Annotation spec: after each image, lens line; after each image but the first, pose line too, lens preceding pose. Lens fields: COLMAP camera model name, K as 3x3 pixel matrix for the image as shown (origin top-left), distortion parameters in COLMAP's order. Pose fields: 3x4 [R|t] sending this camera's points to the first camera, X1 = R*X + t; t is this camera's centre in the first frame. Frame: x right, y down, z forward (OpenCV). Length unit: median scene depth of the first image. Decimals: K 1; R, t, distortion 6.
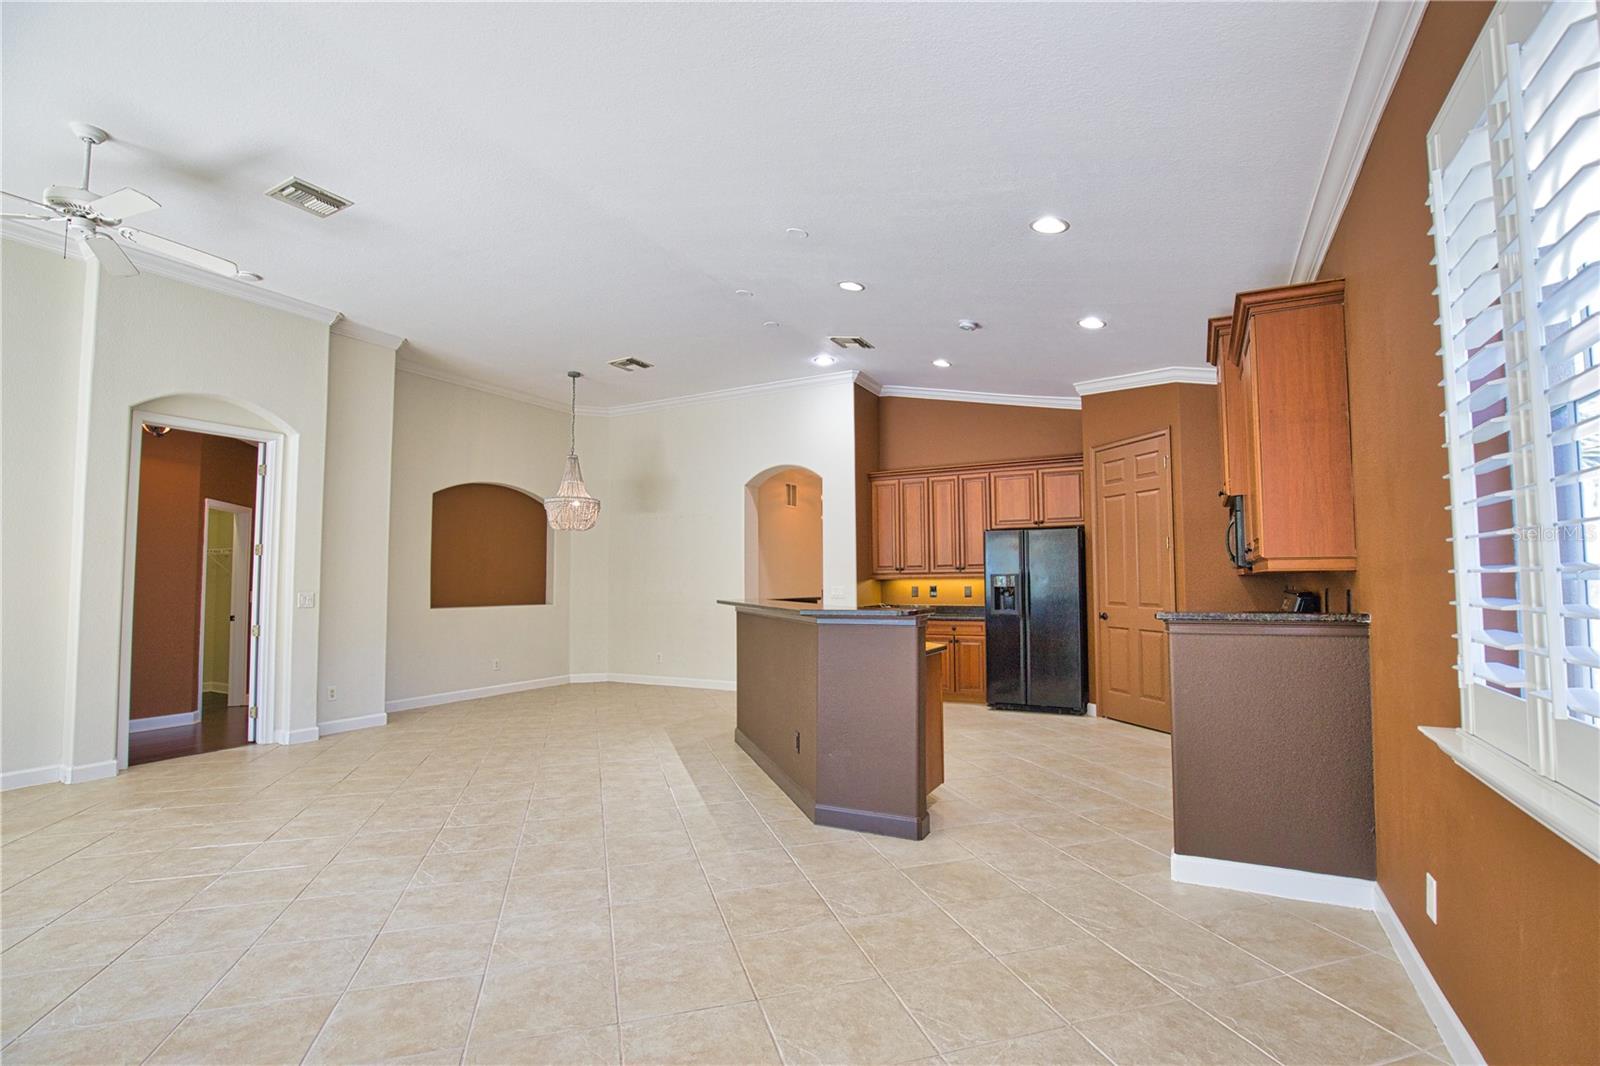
lens RADIAL K [[735.7, 0, 809.6], [0, 735.7, 539.9], [0, 0, 1]] dist [-0.035600, 0.007608]
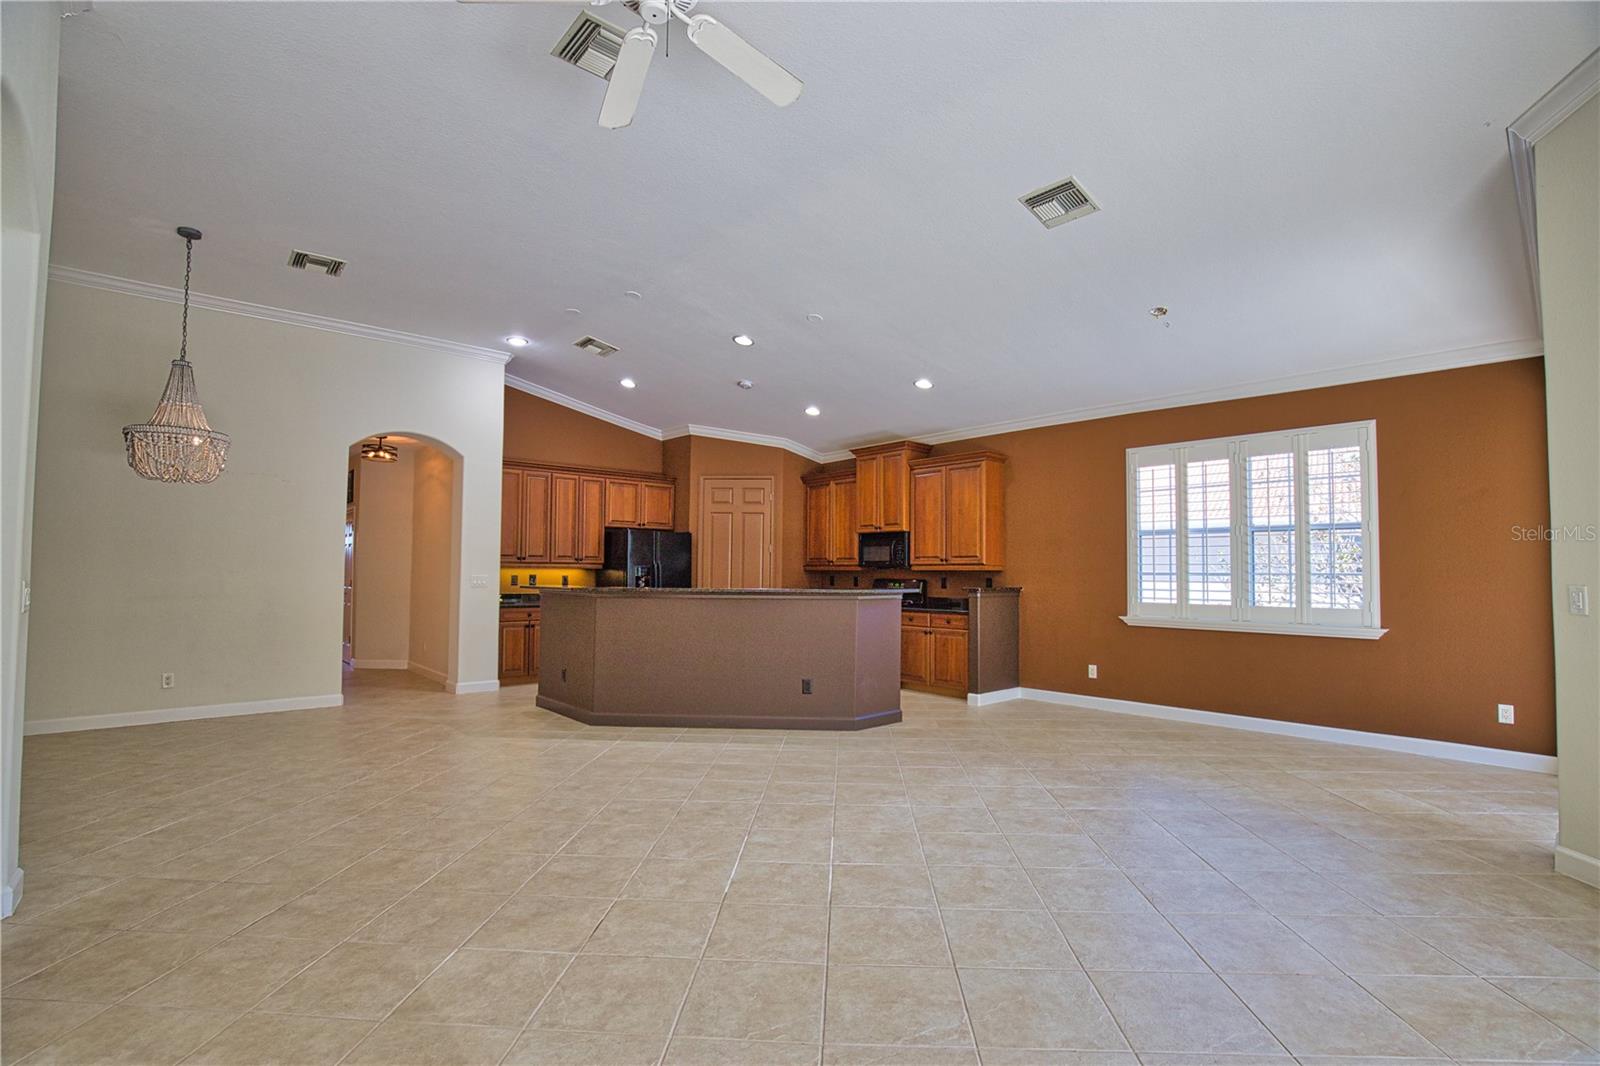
lens RADIAL K [[735.7, 0, 809.6], [0, 735.7, 539.9], [0, 0, 1]] dist [-0.035600, 0.007608]
pose [[0.340944, 0.051721, 0.938660, -0.931471], [-0.062269, 0.997535, -0.032347, 0.030539], [-0.938019, -0.047421, 0.343324, 0.368886]]
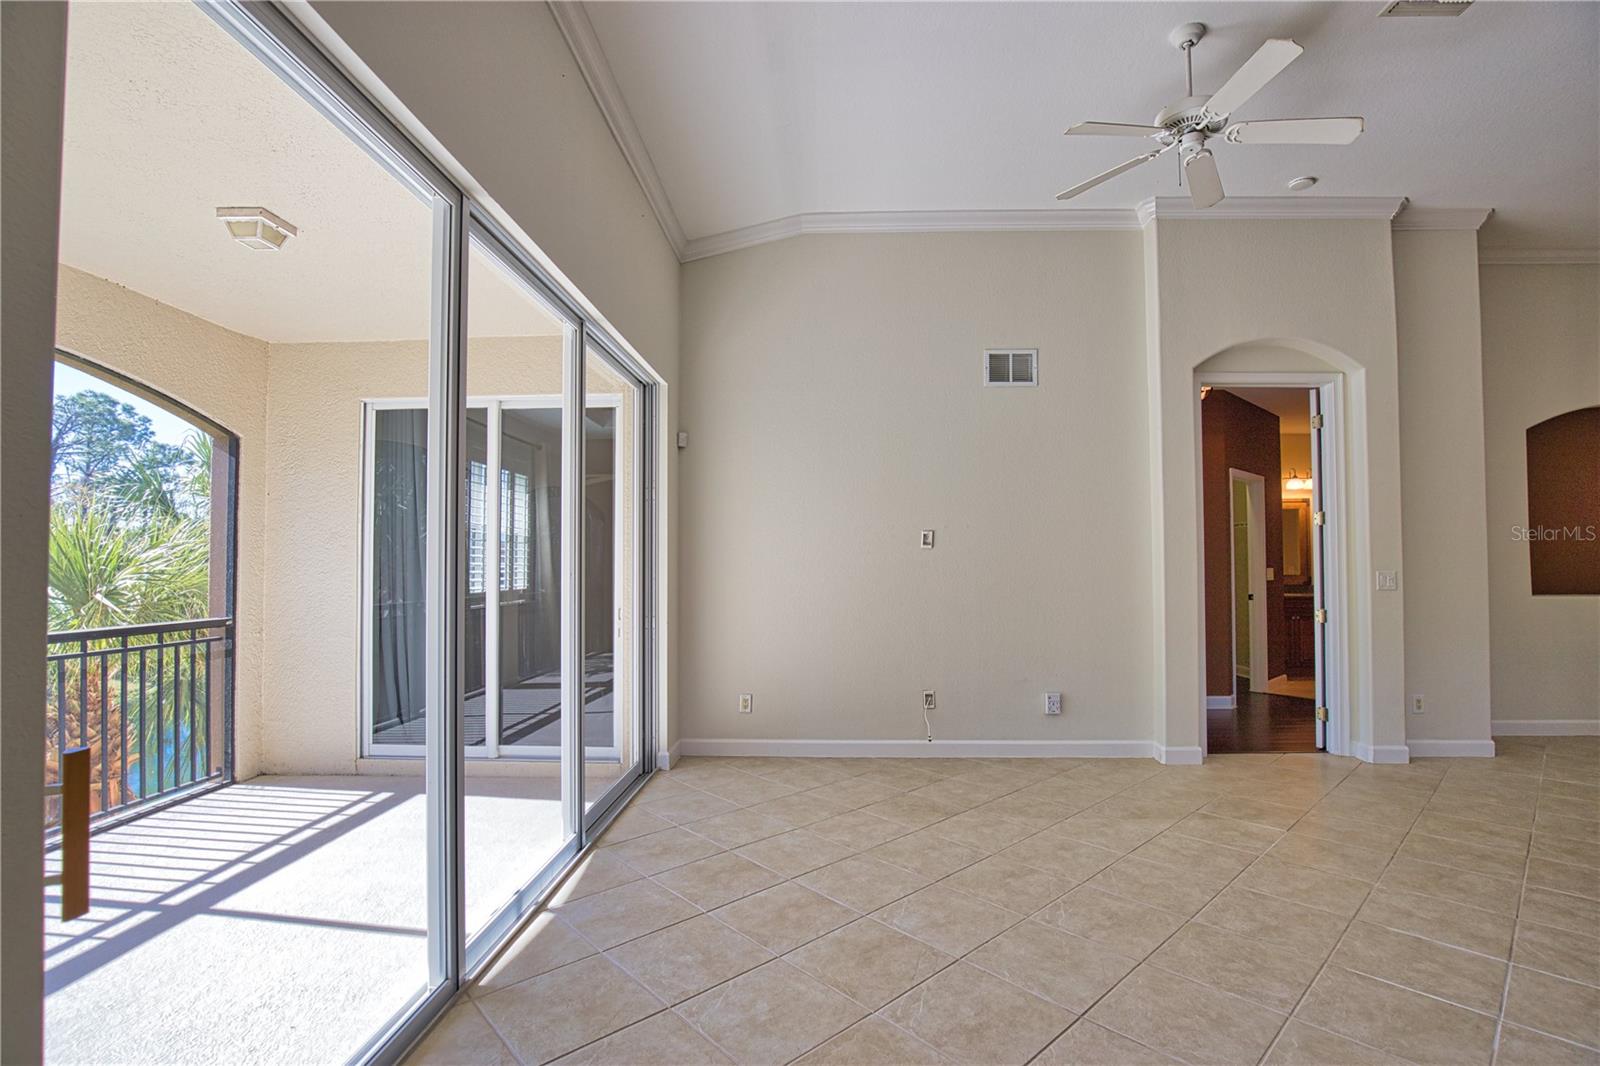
lens RADIAL K [[728.3, 0, 796.6], [0, 728.3, 550.2], [0, 0, 1]] dist [-0.015247, 0.000076]
pose [[0.426455, -0.008461, -0.904469, -0.266102], [0.050264, 0.998633, 0.014358, 0.008279], [0.903111, -0.051585, 0.426297, 0.103808]]
